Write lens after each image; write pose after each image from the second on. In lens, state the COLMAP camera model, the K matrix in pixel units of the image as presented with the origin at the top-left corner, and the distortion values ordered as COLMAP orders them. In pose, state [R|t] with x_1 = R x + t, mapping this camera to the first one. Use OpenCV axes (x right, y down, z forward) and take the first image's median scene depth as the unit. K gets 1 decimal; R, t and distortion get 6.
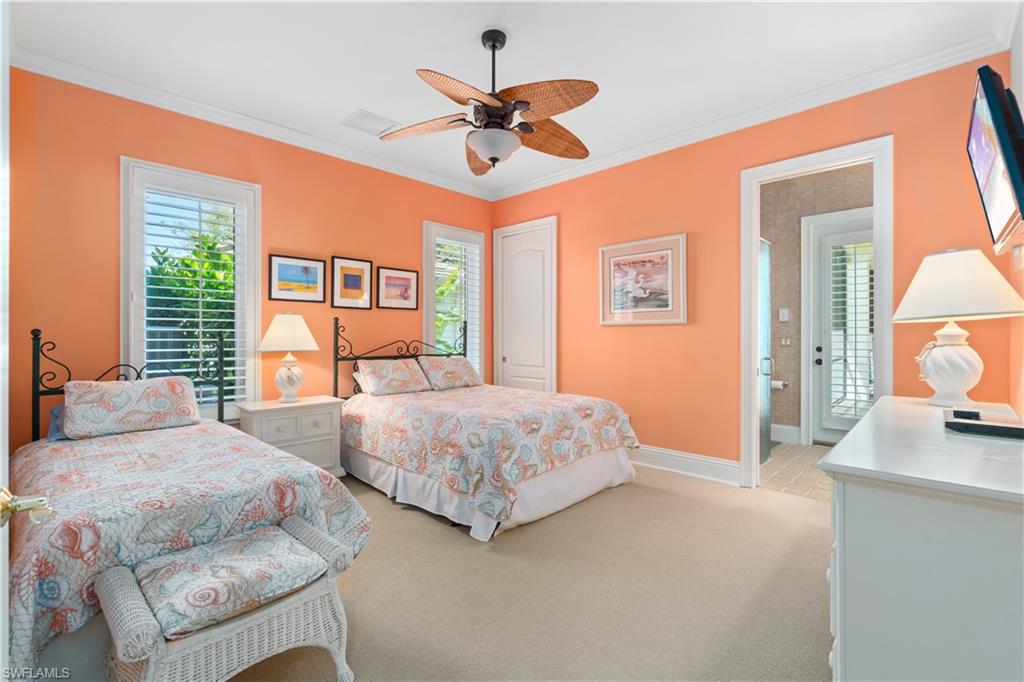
lens RADIAL K [[445.3, 0, 511.7], [0, 445.3, 336.8], [0, 0, 1]] dist [-0.006374, 0.001603]
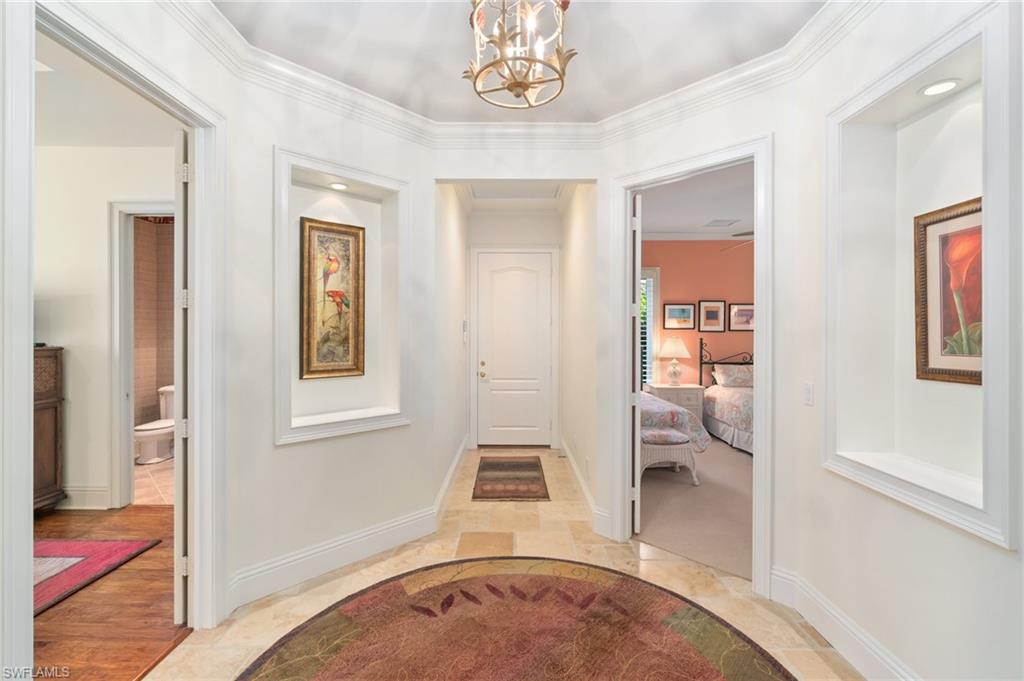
lens RADIAL K [[445.3, 0, 502.2], [0, 445.3, 337.6], [0, 0, 1]] dist [-0.006374, 0.001603]
pose [[0.680484, 0.006038, -0.732738, 0.336865], [-0.002612, 0.999980, 0.005814, -0.056088], [0.732758, -0.002042, 0.680486, -0.717837]]
